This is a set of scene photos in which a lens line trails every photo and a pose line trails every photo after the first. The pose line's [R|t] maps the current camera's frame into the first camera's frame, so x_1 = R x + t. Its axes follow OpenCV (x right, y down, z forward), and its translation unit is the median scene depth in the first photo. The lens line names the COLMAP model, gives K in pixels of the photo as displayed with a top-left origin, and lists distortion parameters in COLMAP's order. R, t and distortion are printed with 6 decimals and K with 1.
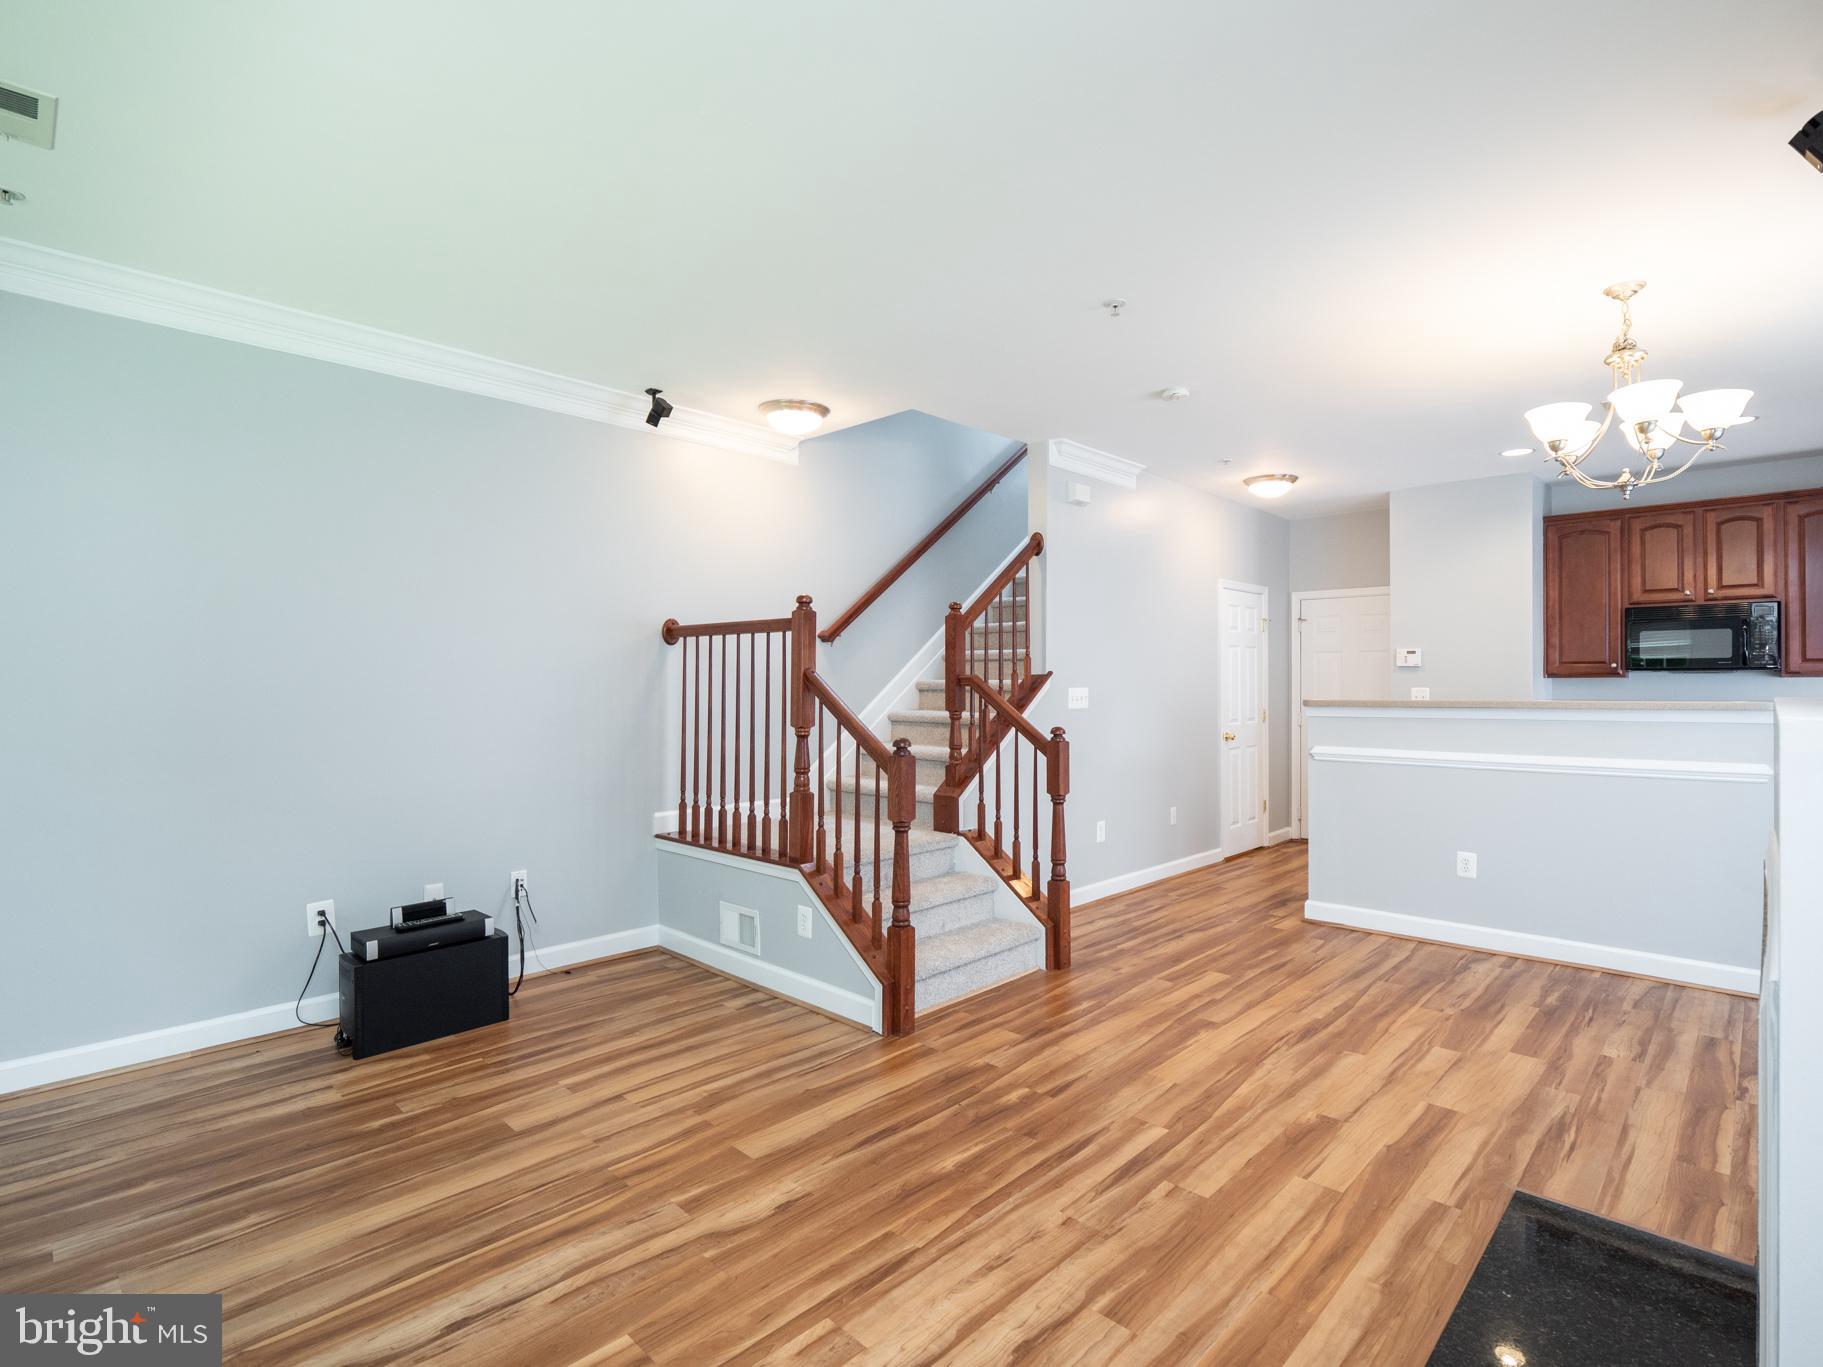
lens RADIAL K [[890.9, 0, 922.5], [0, 890.9, 679.5], [0, 0, 1]] dist [-0.016692, -0.001196]
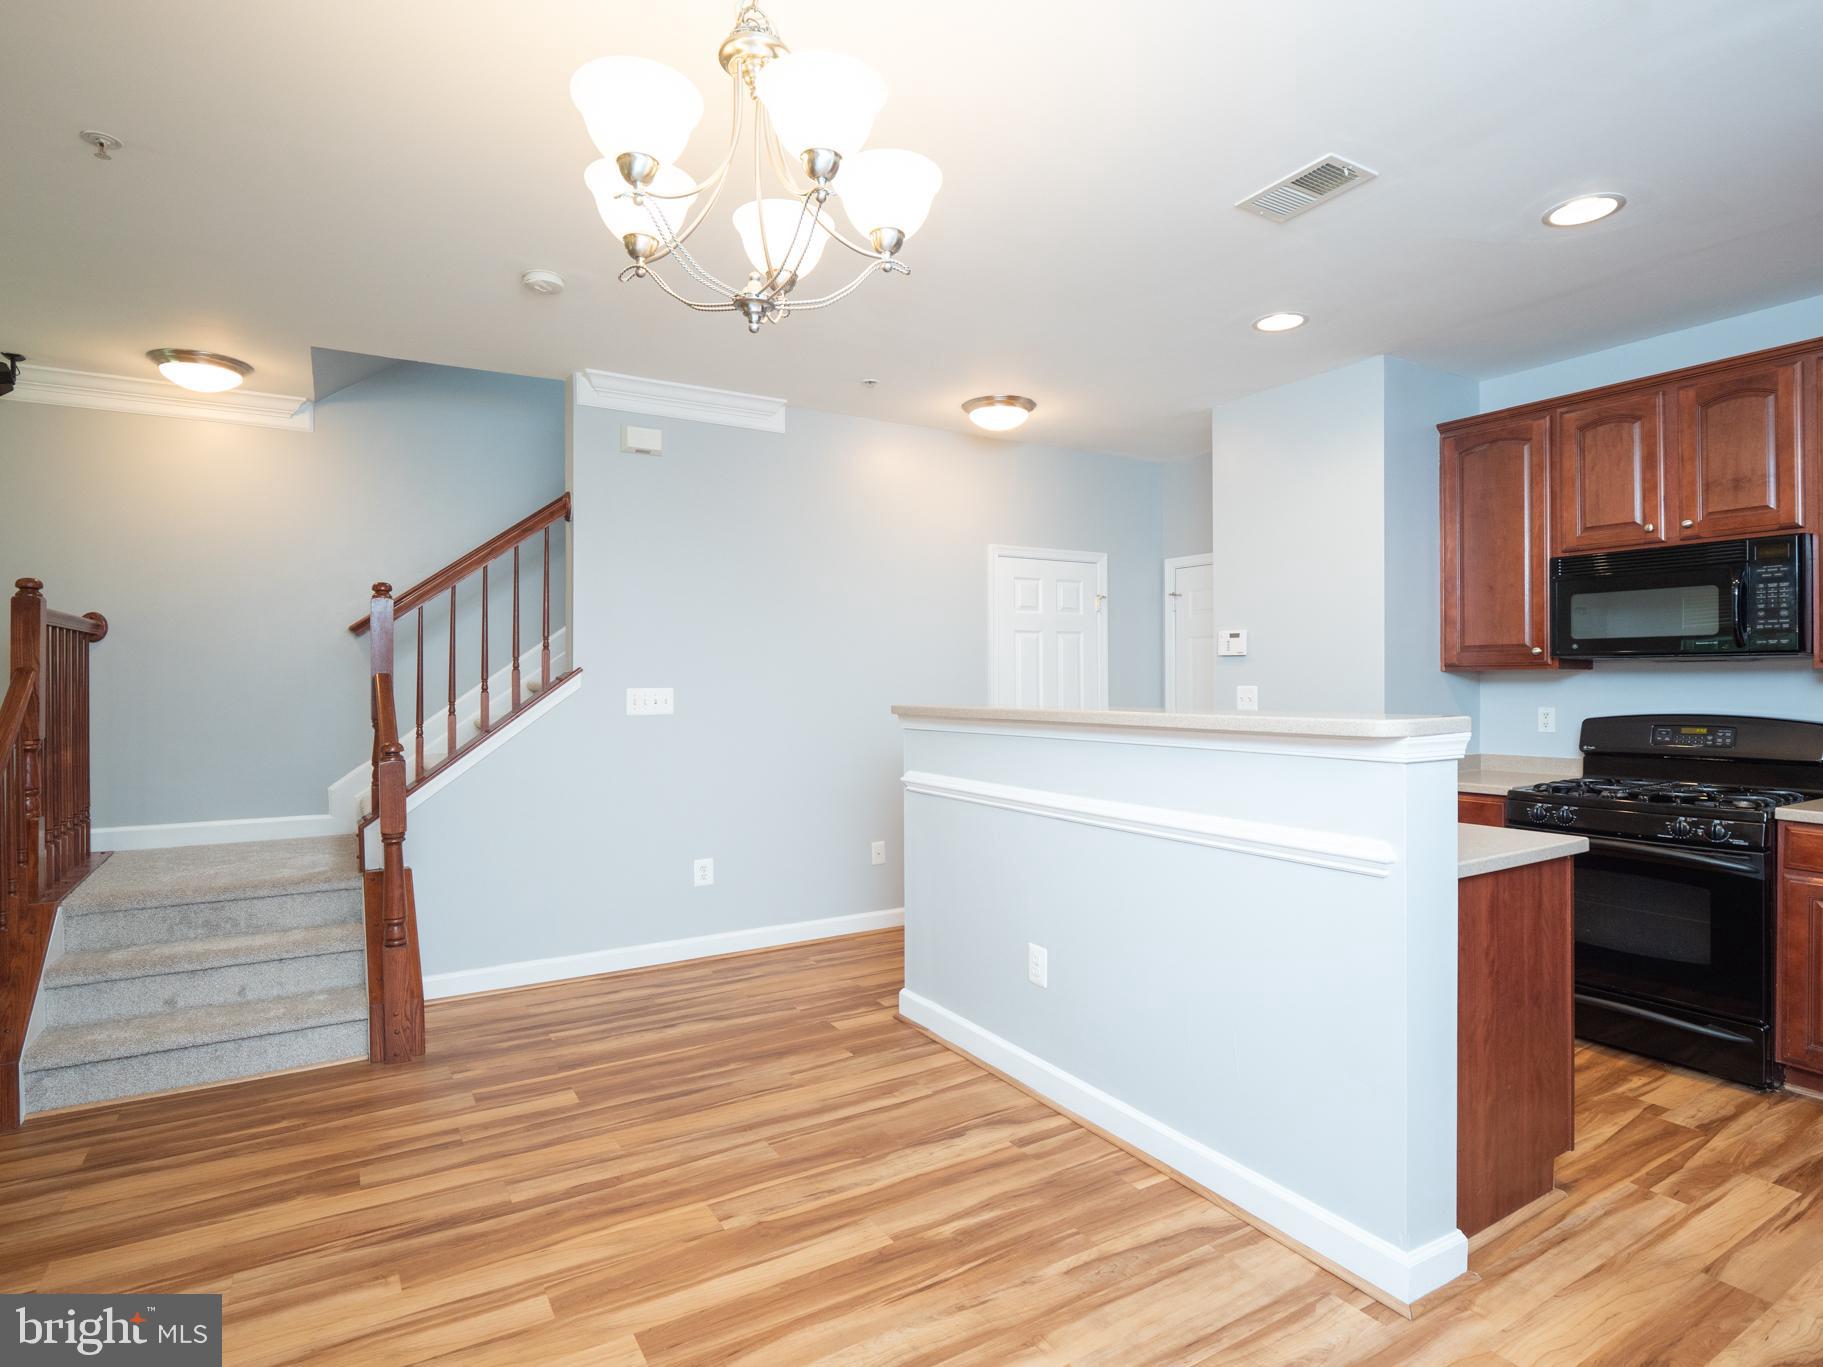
lens RADIAL K [[890.9, 0, 904.7], [0, 890.9, 684.1], [0, 0, 1]] dist [-0.016692, -0.001196]
pose [[0.961341, -0.004378, -0.275327, 0.726356], [0.006452, 0.999957, 0.006629, 0.002015], [0.275286, -0.008149, 0.961328, 0.372428]]
